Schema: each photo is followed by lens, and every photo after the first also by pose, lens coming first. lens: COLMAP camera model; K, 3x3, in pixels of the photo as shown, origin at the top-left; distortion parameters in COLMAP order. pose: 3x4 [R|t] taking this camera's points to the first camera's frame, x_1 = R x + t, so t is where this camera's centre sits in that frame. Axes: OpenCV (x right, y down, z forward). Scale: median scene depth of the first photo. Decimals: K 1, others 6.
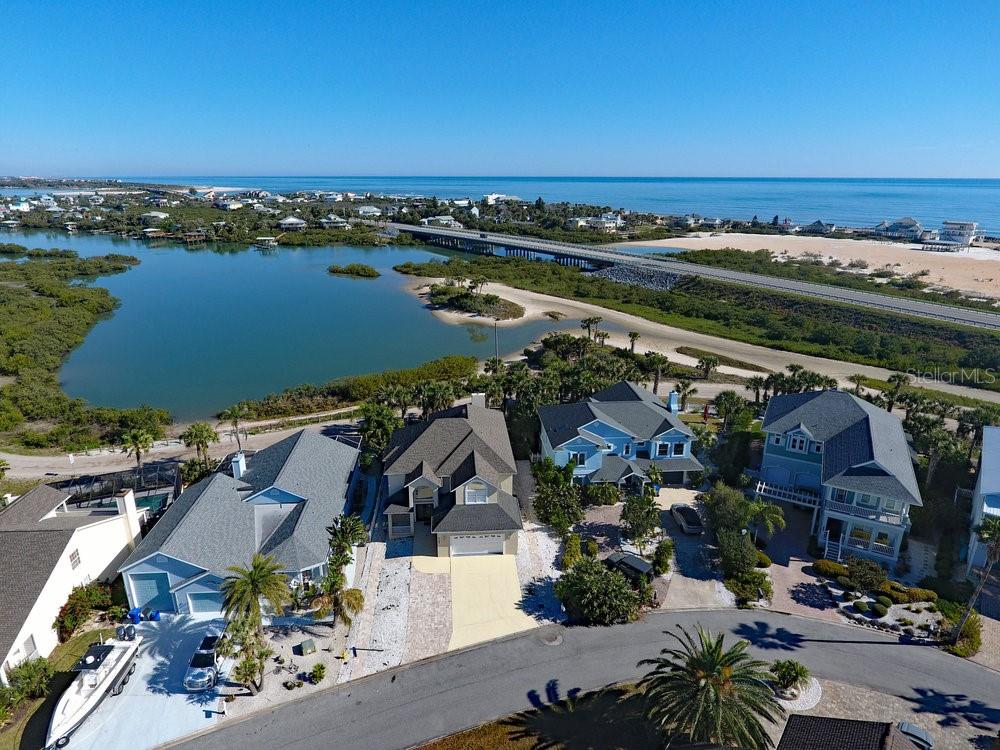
lens RADIAL K [[585.6, 0, 496.4], [0, 585.6, 355.1], [0, 0, 1]] dist [-0.005243, -0.001432]
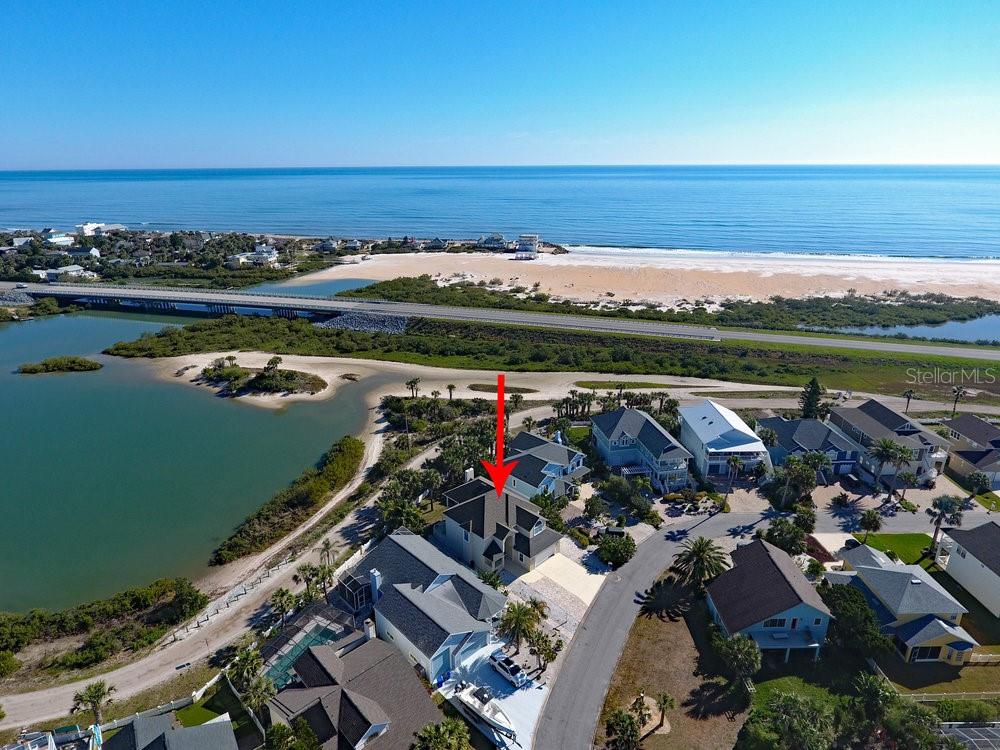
lens RADIAL K [[581.1, 0, 492.9], [0, 581.1, 341.0], [0, 0, 1]] dist [-0.004379, -0.001707]
pose [[0.770170, -0.189991, 0.608885, -0.521802], [0.193803, 0.979180, 0.060396, -0.211748], [-0.607683, 0.071488, 0.790956, -0.159261]]
